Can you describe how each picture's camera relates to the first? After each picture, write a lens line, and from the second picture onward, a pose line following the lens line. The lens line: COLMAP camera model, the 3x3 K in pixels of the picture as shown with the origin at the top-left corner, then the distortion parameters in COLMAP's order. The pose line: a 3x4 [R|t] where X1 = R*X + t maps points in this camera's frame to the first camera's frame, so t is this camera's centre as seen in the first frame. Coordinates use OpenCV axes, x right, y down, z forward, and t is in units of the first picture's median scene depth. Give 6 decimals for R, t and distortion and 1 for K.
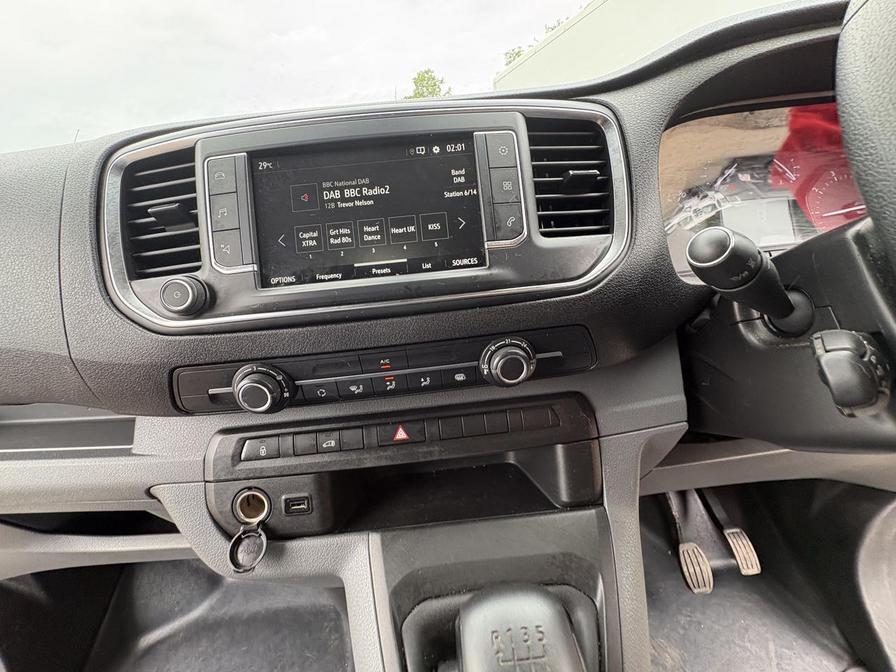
lens RADIAL K [[354.6, 0, 450.2], [0, 354.6, 331.8], [0, 0, 1]] dist [-0.001763, 0.000962]
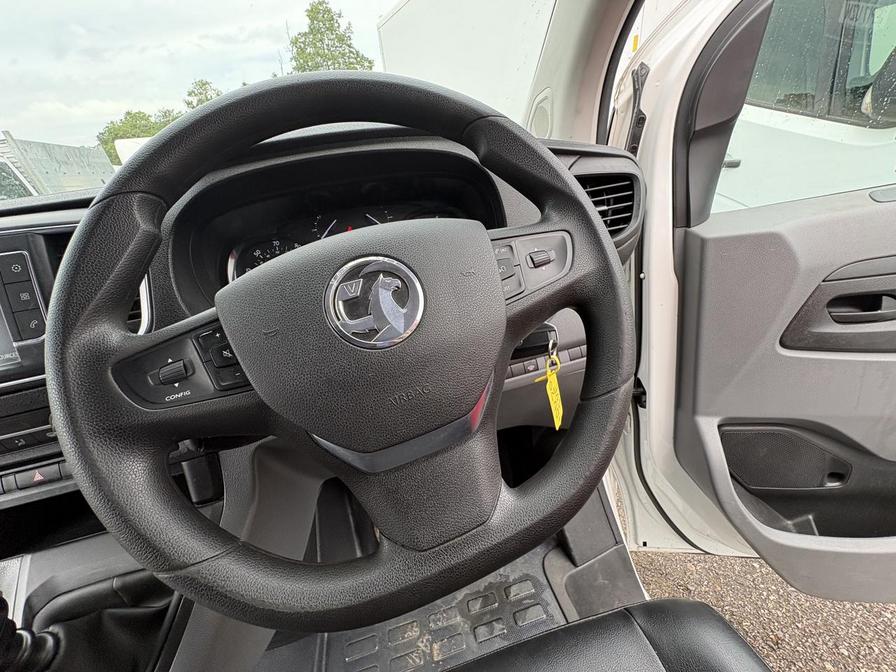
lens RADIAL K [[354.6, 0, 444.9], [0, 354.6, 330.9], [0, 0, 1]] dist [-0.001763, 0.000962]
pose [[0.982252, -0.115200, 0.148019, 1.233867], [0.097370, 0.987676, 0.122538, -0.255759], [-0.160312, -0.105950, 0.981364, -0.444308]]
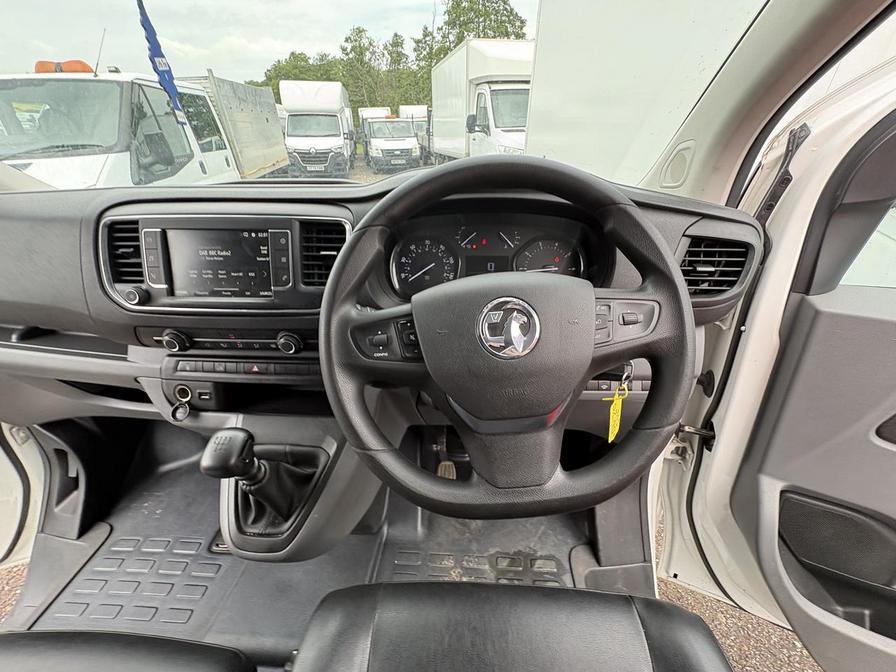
lens RADIAL K [[354.6, 0, 452.7], [0, 354.6, 331.0], [0, 0, 1]] dist [-0.001763, 0.000962]
pose [[0.990595, 0.124298, -0.057201, 1.094908], [-0.111270, 0.975083, 0.191916, -0.435328], [0.079631, -0.183746, 0.979743, -0.836184]]
